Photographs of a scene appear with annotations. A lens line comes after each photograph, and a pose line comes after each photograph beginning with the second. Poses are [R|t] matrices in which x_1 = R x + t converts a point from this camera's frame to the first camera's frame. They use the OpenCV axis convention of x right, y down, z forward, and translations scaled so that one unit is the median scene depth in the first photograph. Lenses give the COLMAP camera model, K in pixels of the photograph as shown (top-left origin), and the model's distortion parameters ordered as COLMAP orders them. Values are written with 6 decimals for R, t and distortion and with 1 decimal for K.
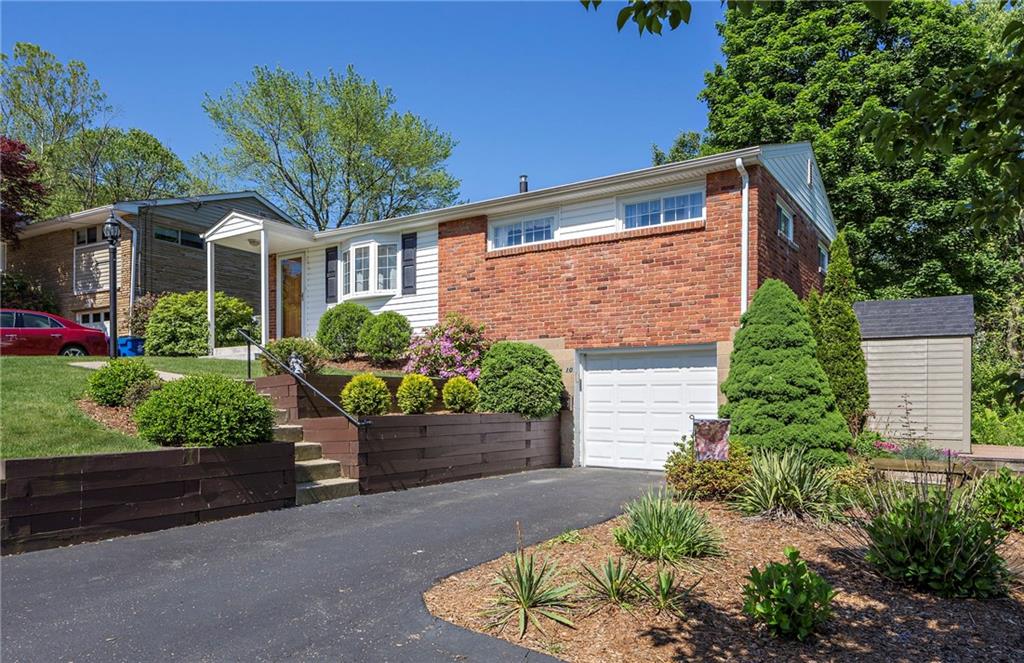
lens RADIAL K [[711.9, 0, 512.0], [0, 711.9, 331.5], [0, 0, 1]] dist [-0.003790, -0.001391]
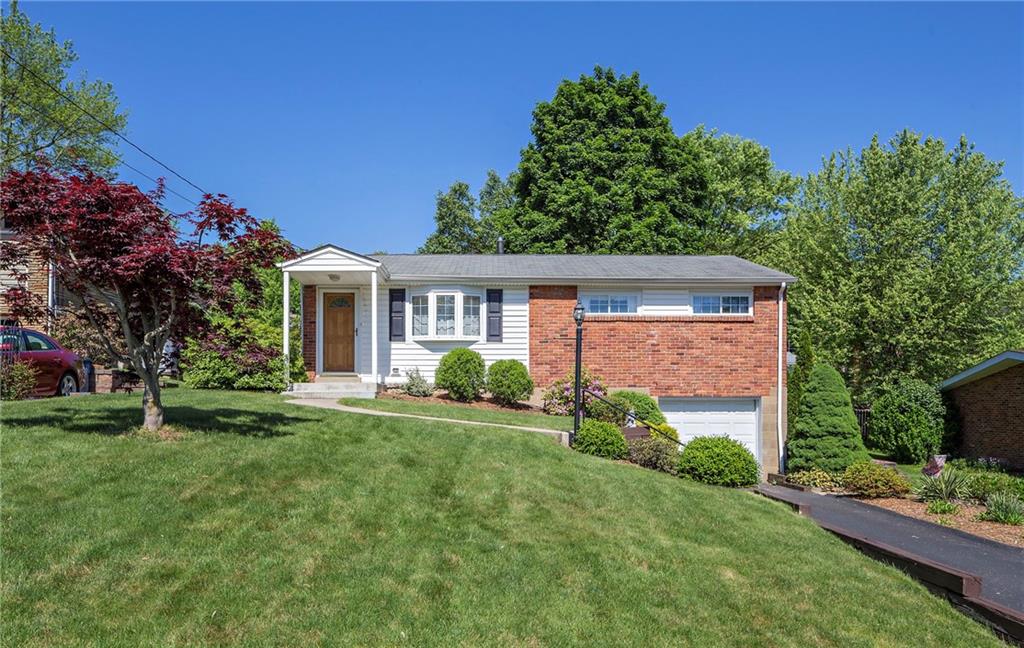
lens RADIAL K [[709.1, 0, 512.0], [0, 709.1, 324.0], [0, 0, 1]] dist [-0.000110, -0.000133]
pose [[0.812819, 0.065127, 0.578865, -0.820885], [-0.058630, 0.997831, -0.029938, -0.049855], [-0.579559, -0.009604, 0.814874, 0.041520]]
